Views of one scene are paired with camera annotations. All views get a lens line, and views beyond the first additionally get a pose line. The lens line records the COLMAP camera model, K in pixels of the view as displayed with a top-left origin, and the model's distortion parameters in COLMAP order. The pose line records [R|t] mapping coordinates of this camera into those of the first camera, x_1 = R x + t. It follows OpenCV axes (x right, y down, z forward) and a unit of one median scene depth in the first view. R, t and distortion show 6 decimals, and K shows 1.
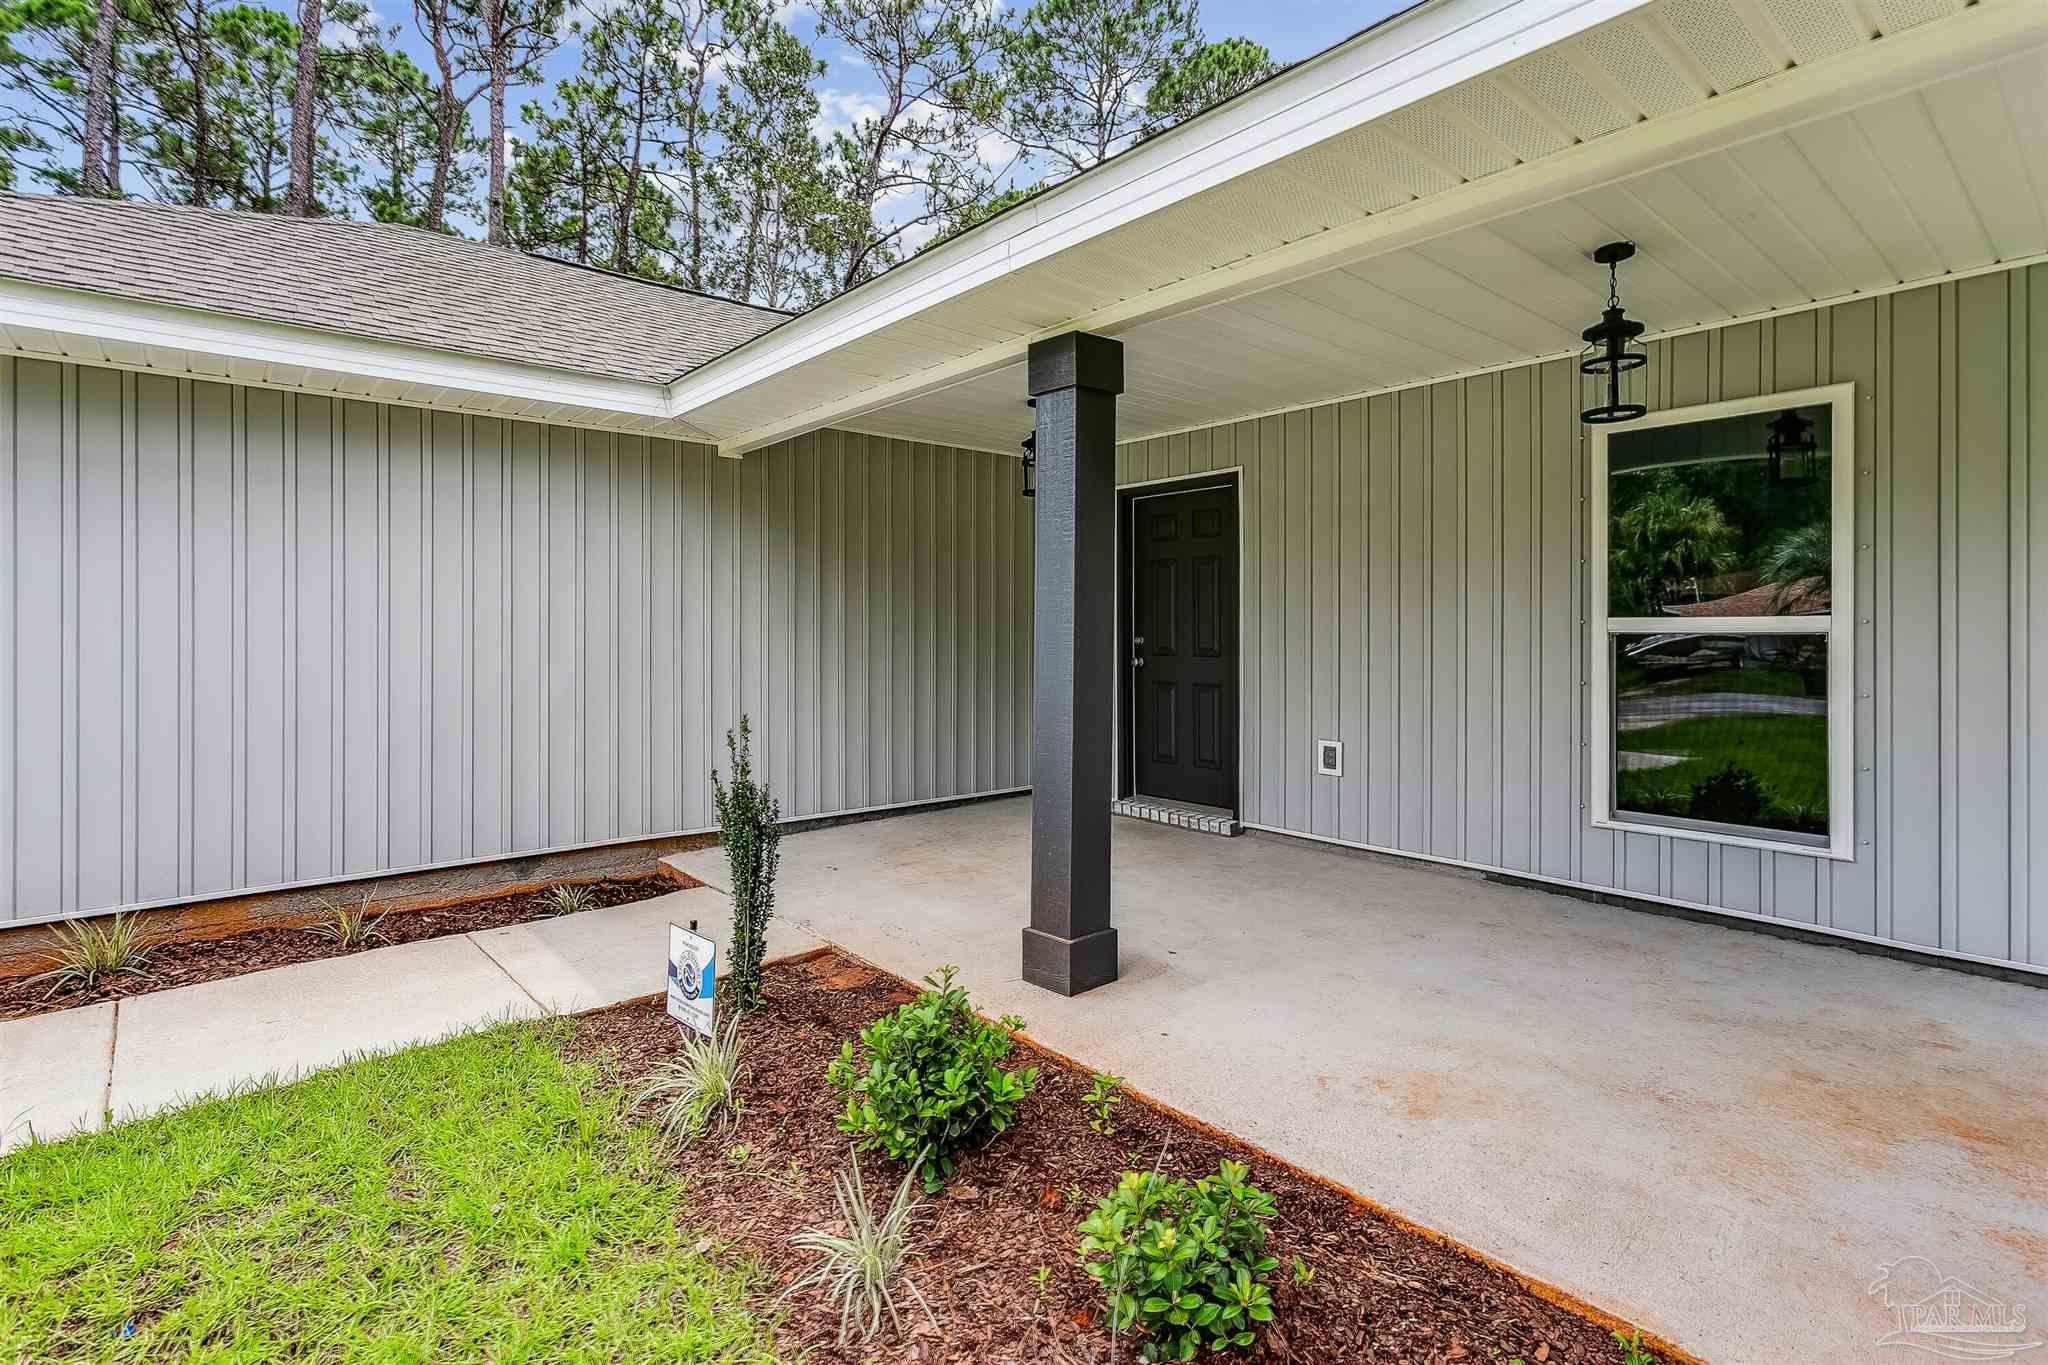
lens RADIAL K [[996.0, 0, 1018.0], [0, 996.0, 649.8], [0, 0, 1]] dist [0.002530, 0.000299]
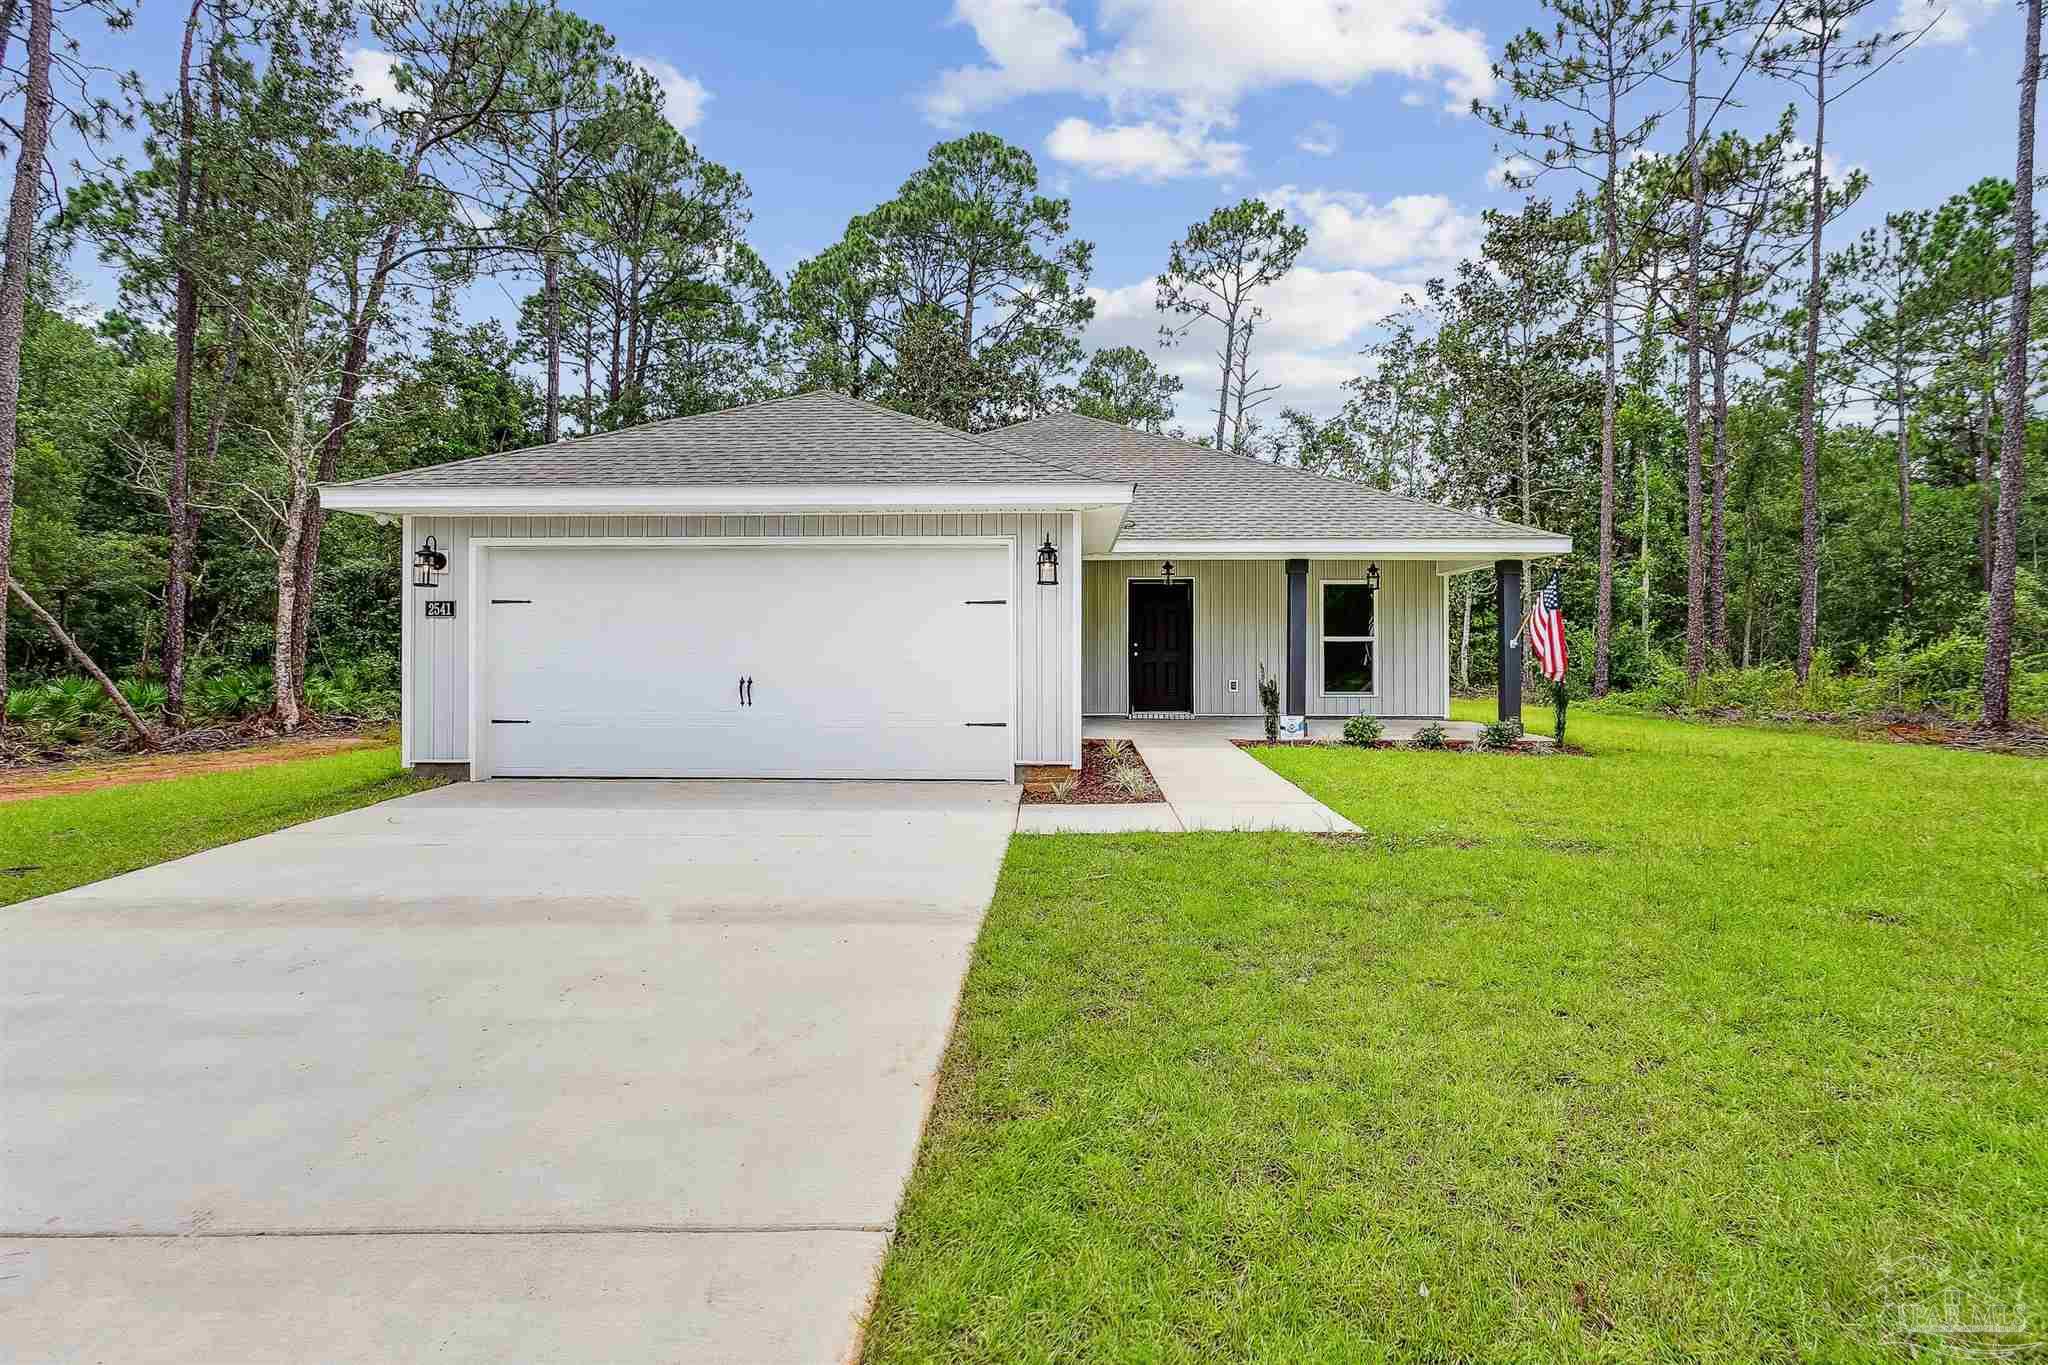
lens RADIAL K [[996.0, 0, 1018.0], [0, 996.0, 649.8], [0, 0, 1]] dist [0.002530, 0.000299]
pose [[0.675132, 0.000786, 0.737697, -2.289983], [0.014394, 0.999795, -0.014239, 0.040499], [-0.737557, 0.020231, 0.674982, -0.478759]]
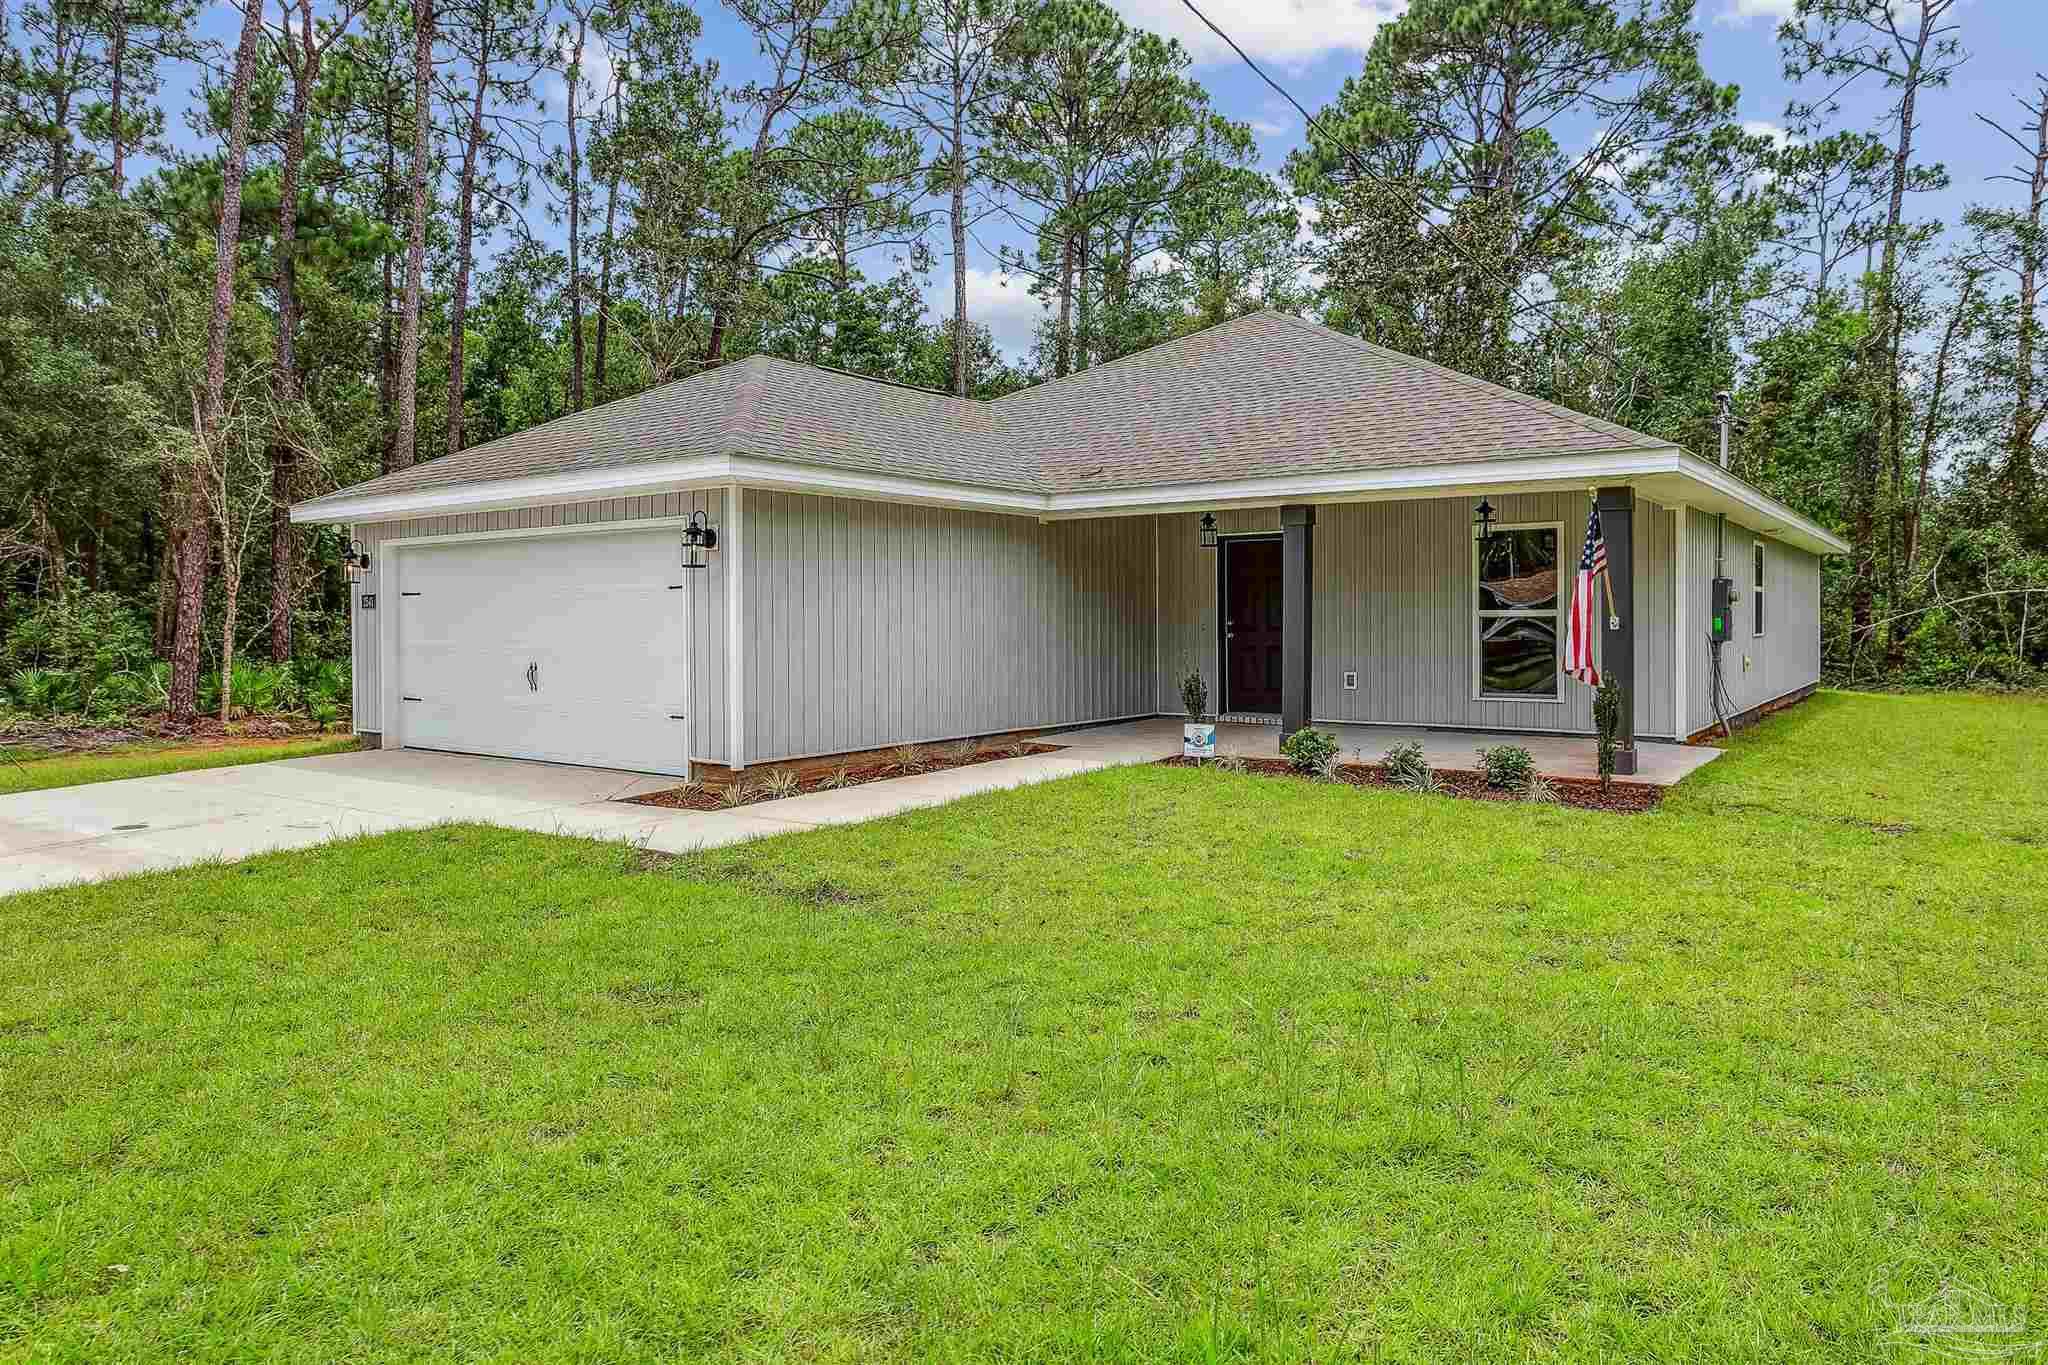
lens RADIAL K [[1287.2, 0, 1027.1], [0, 1287.2, 654.6], [0, 0, 1]] dist [0.001816, 0.000346]
pose [[0.973196, -0.012215, 0.229654, -0.974151], [0.010071, 0.999894, 0.010506, 0.024564], [-0.229758, -0.007911, 0.973216, -1.457861]]
